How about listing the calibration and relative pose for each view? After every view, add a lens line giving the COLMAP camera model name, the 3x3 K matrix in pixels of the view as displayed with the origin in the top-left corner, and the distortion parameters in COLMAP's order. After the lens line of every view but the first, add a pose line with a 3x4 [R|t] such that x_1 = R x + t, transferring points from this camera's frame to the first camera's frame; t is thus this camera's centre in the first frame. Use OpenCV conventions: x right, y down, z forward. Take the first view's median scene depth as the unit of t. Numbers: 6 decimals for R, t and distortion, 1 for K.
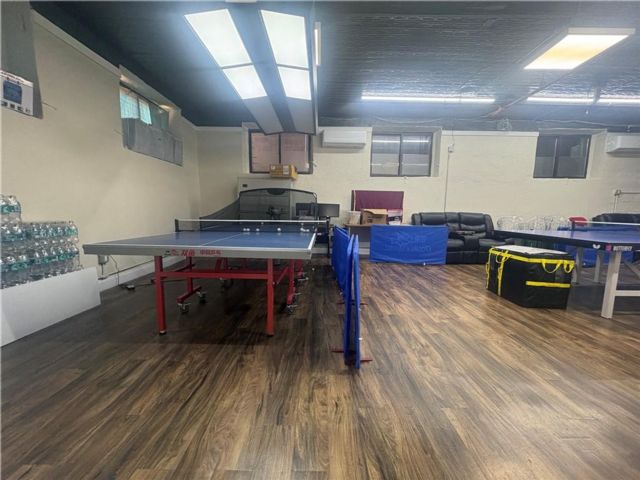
lens RADIAL K [[253.8, 0, 320.6], [0, 253.8, 241.0], [0, 0, 1]] dist [0.000038, -0.000043]
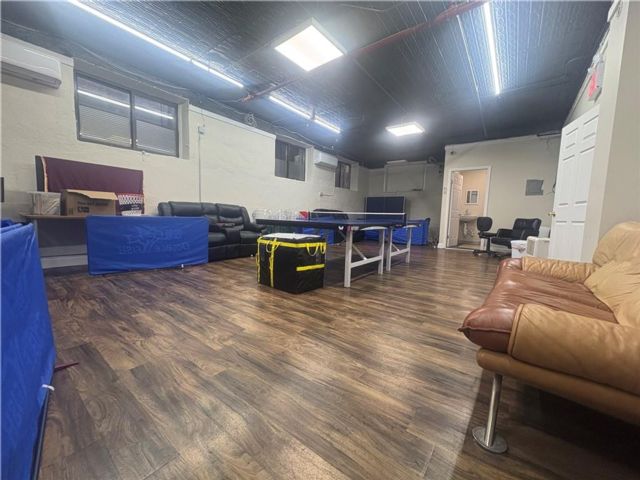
lens RADIAL K [[253.8, 0, 320.6], [0, 253.8, 241.0], [0, 0, 1]] dist [0.000038, -0.000043]
pose [[0.610931, -0.073137, 0.788299, 0.083536], [0.071425, 0.996755, 0.037123, 0.022156], [-0.788456, 0.033625, 0.614172, 0.259302]]
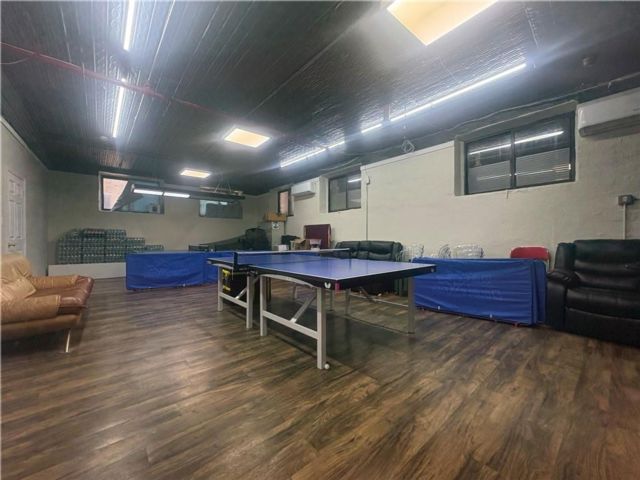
lens RADIAL K [[253.8, 0, 320.6], [0, 253.8, 241.0], [0, 0, 1]] dist [0.000038, -0.000043]
pose [[0.653374, -0.008428, -0.756988, 1.942351], [-0.077206, 0.993982, -0.077705, -0.029707], [0.753088, 0.109215, 0.648791, 0.315438]]
